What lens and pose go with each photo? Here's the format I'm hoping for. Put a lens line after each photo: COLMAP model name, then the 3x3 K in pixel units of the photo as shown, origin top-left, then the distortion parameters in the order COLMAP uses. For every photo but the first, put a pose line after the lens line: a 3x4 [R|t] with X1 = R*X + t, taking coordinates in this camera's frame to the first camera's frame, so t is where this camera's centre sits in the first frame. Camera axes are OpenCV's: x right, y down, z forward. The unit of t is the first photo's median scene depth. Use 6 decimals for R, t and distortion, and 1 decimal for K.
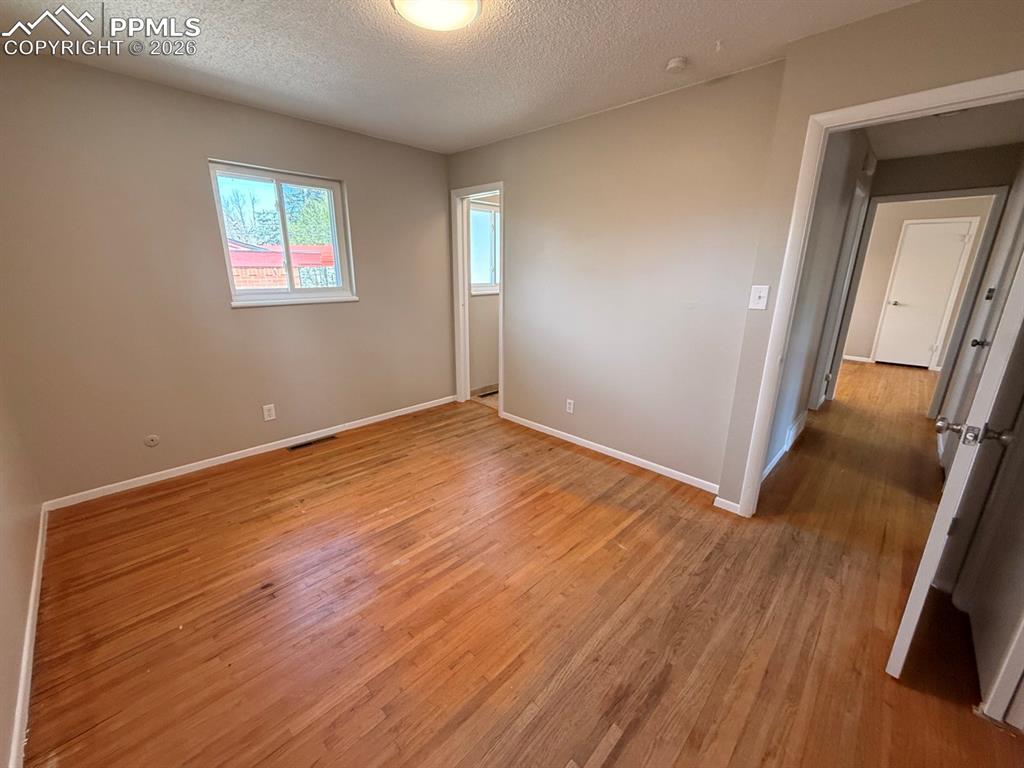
lens RADIAL K [[409.2, 0, 508.4], [0, 409.2, 383.2], [0, 0, 1]] dist [0.000030, 0.000021]
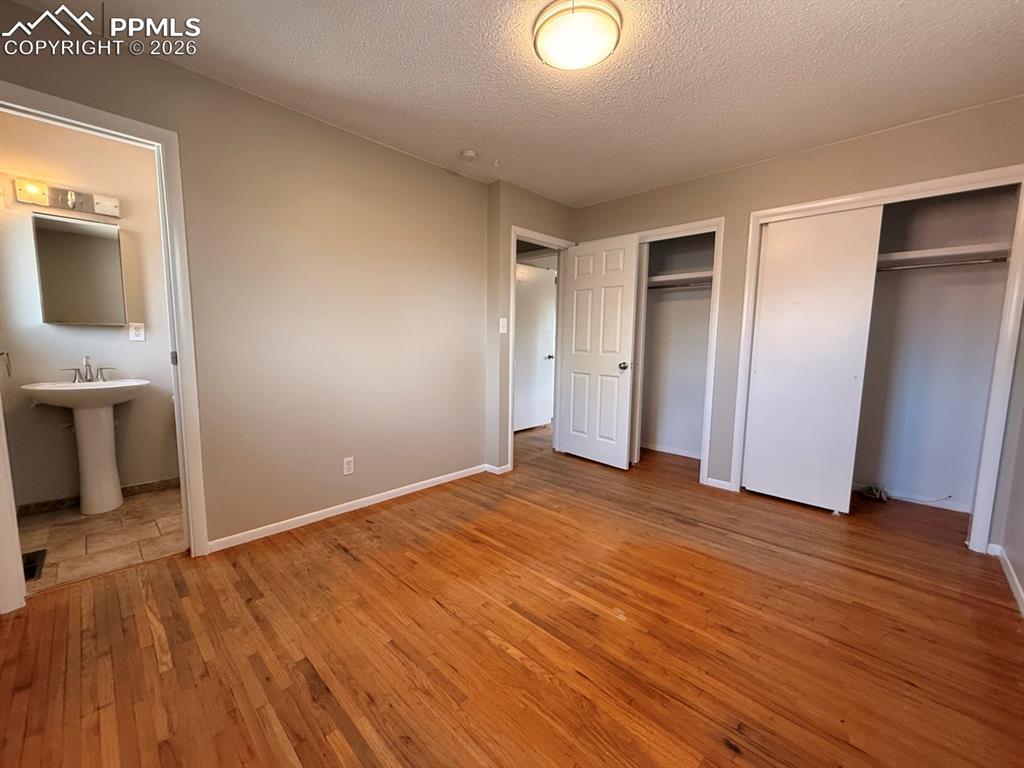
lens RADIAL K [[409.2, 0, 508.4], [0, 409.2, 383.2], [0, 0, 1]] dist [0.000030, 0.000021]
pose [[-0.005191, -0.115929, 0.993244, -0.808525], [0.257077, 0.959719, 0.113360, -0.141148], [-0.966377, 0.255929, 0.024821, 0.825670]]
